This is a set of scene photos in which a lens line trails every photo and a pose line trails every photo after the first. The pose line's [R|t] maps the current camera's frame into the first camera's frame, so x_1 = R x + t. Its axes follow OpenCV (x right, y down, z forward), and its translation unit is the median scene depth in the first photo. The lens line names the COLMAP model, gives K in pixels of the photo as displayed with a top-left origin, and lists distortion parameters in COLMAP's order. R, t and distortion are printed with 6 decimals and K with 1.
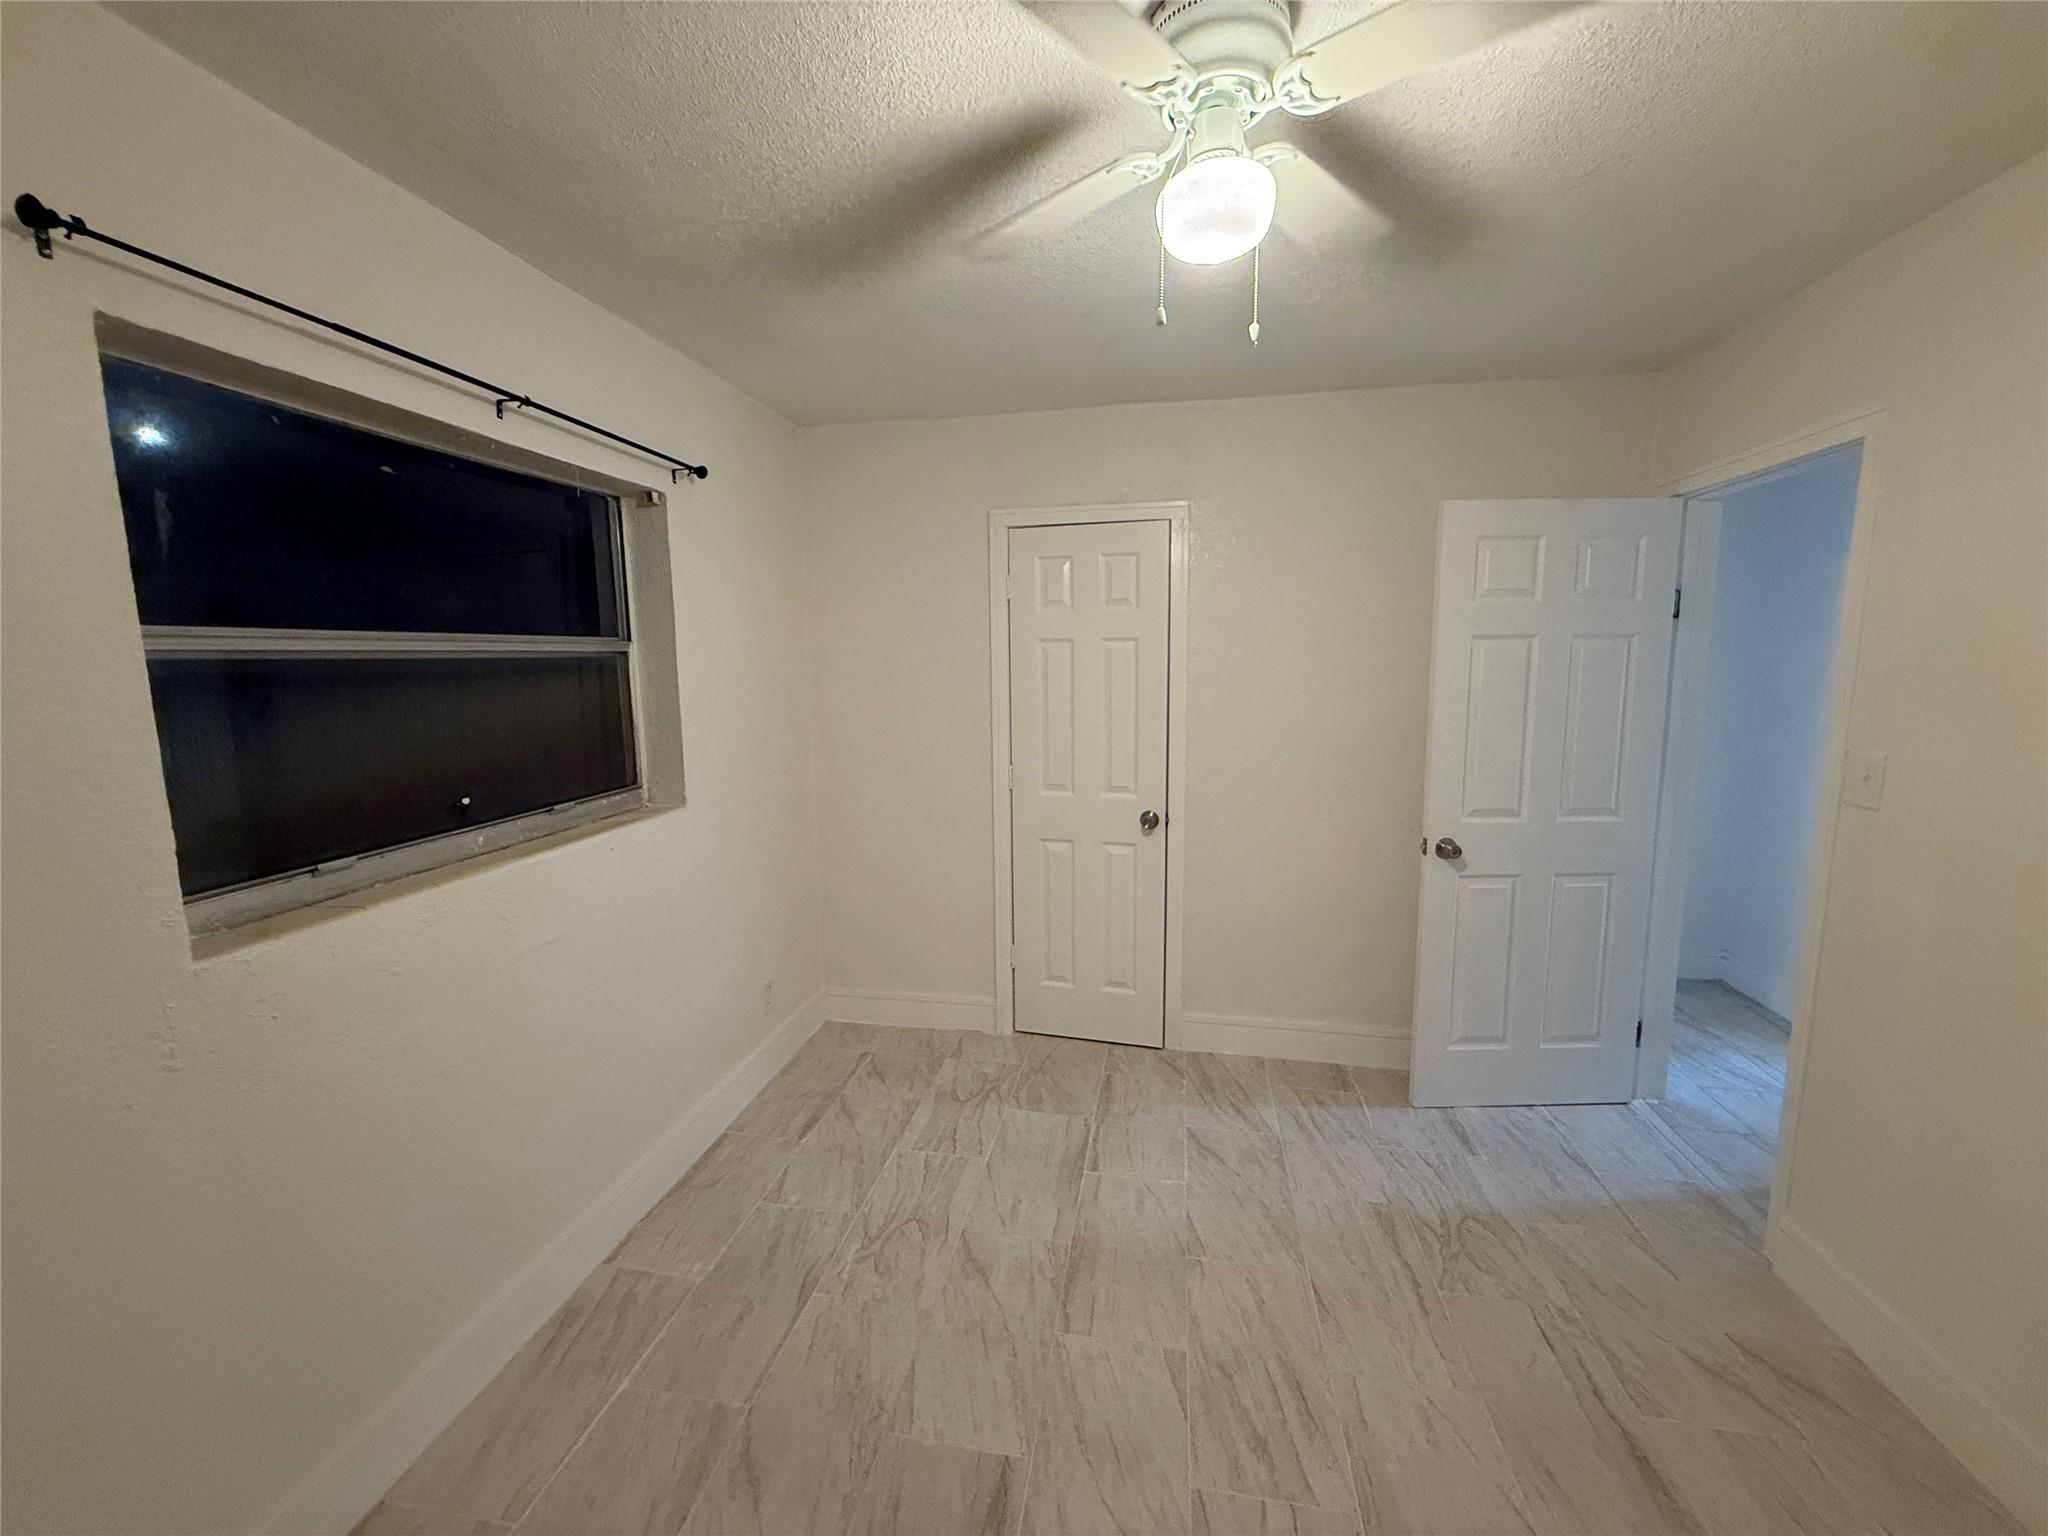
lens RADIAL K [[818.4, 0, 1017.7], [0, 818.4, 770.6], [0, 0, 1]] dist [0.001588, -0.000114]
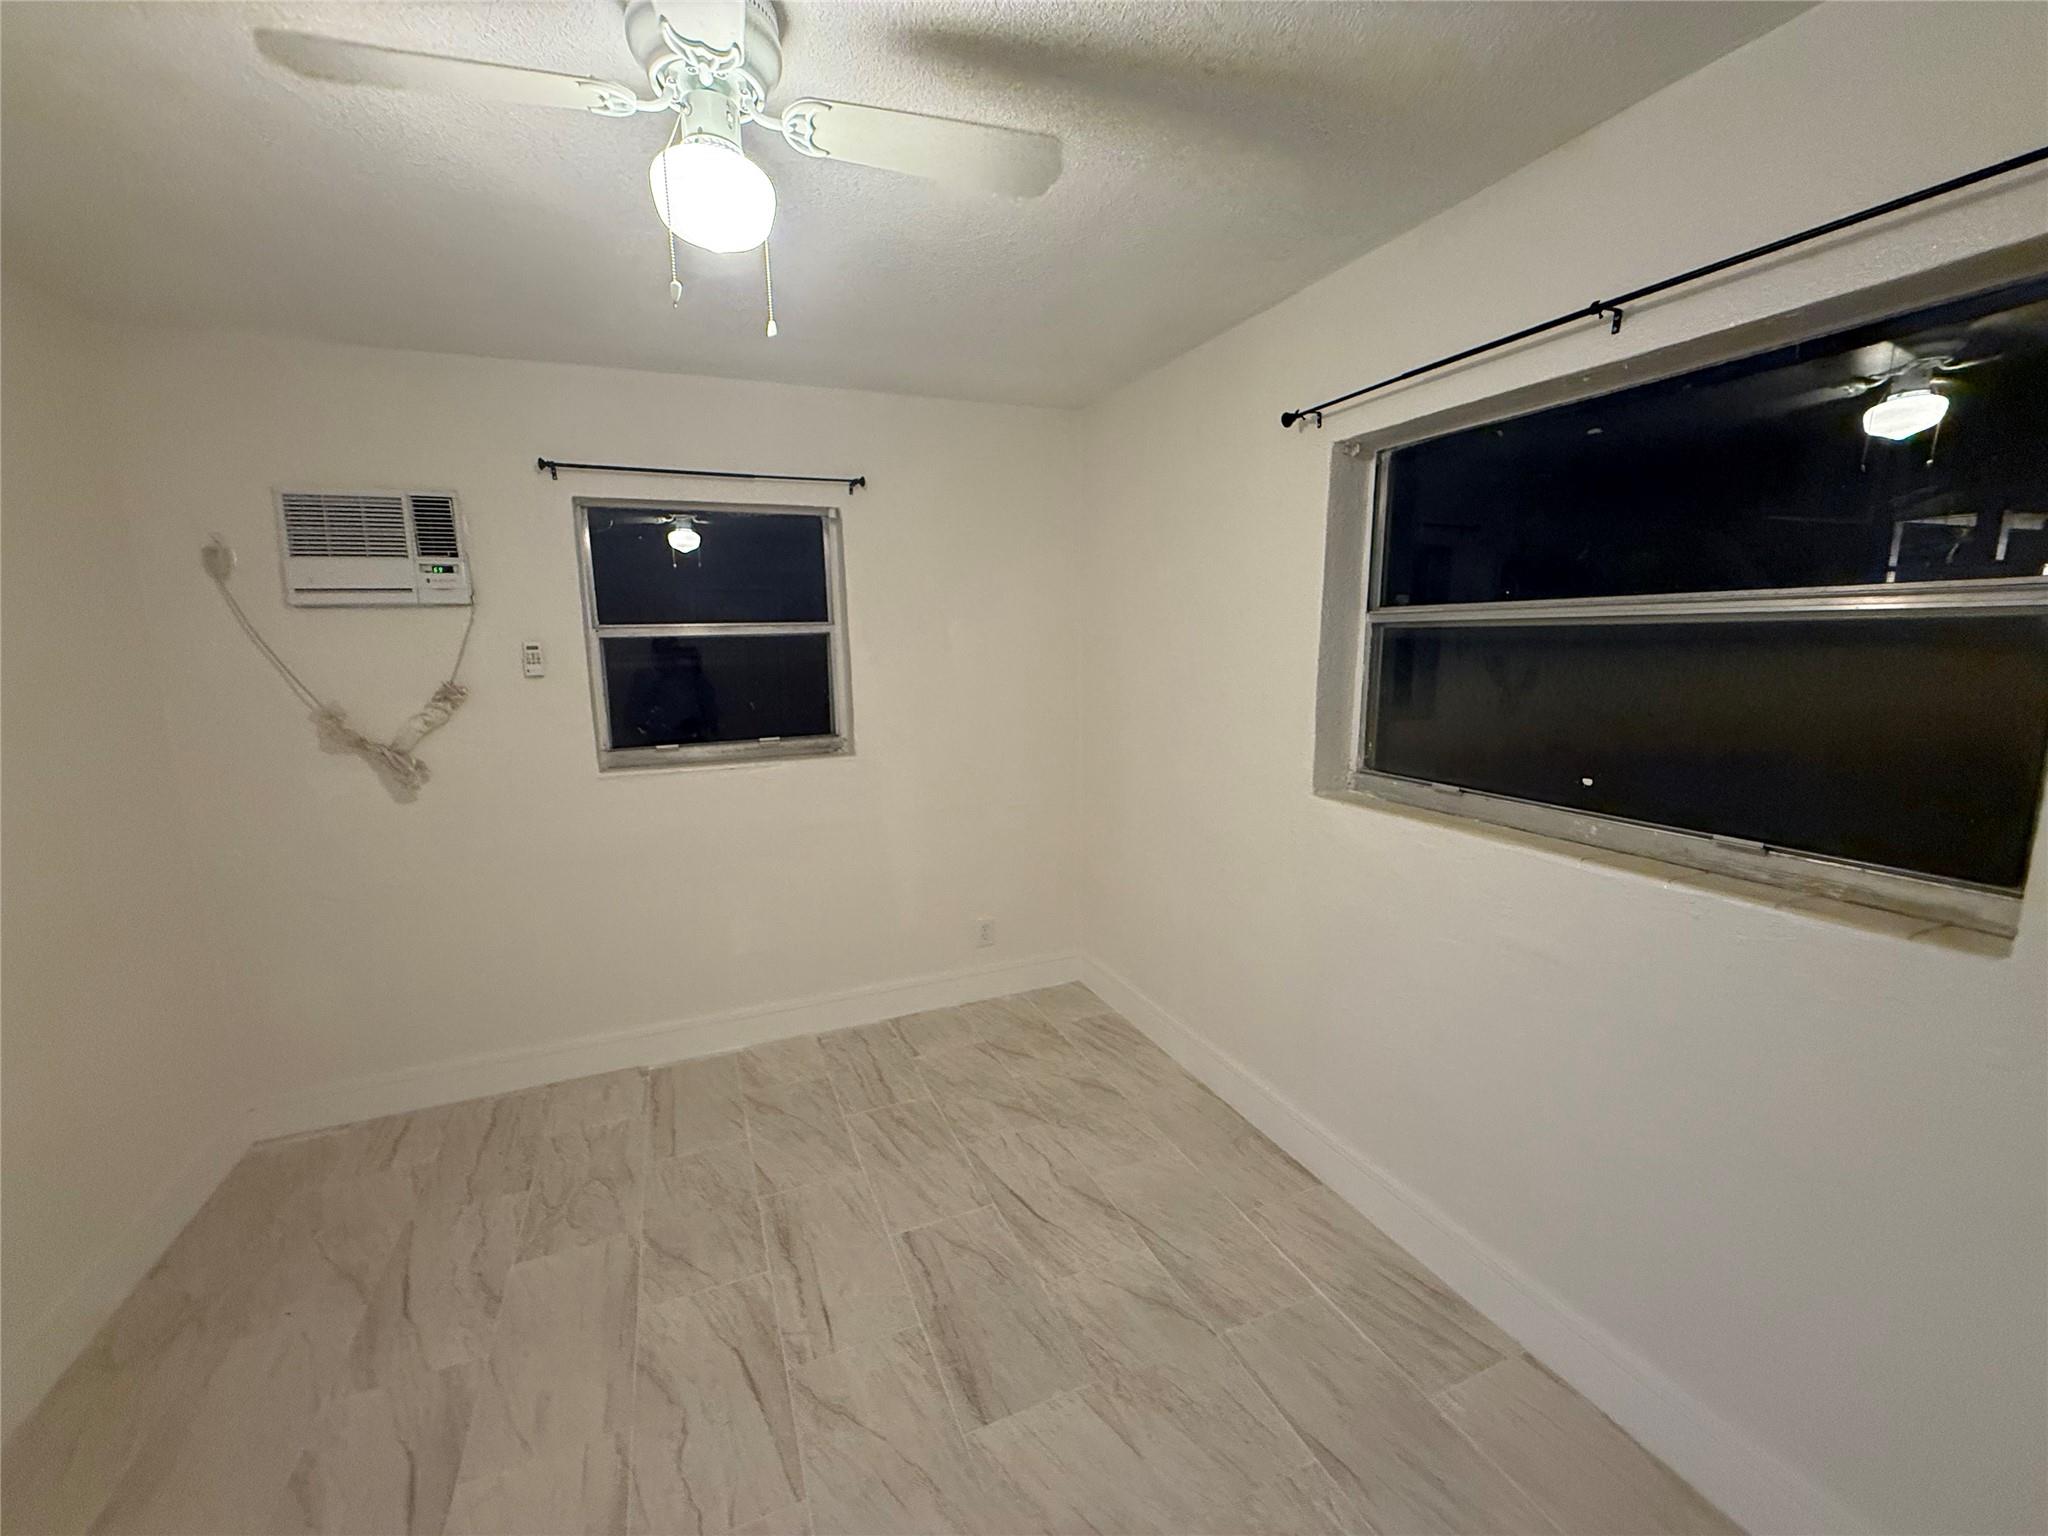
lens RADIAL K [[818.4, 0, 1017.7], [0, 818.4, 770.6], [0, 0, 1]] dist [0.001588, -0.000114]
pose [[-0.832178, 0.115130, -0.542425, 0.395732], [-0.053935, 0.956765, 0.285819, -0.227279], [0.551880, 0.267108, -0.789989, 1.538488]]
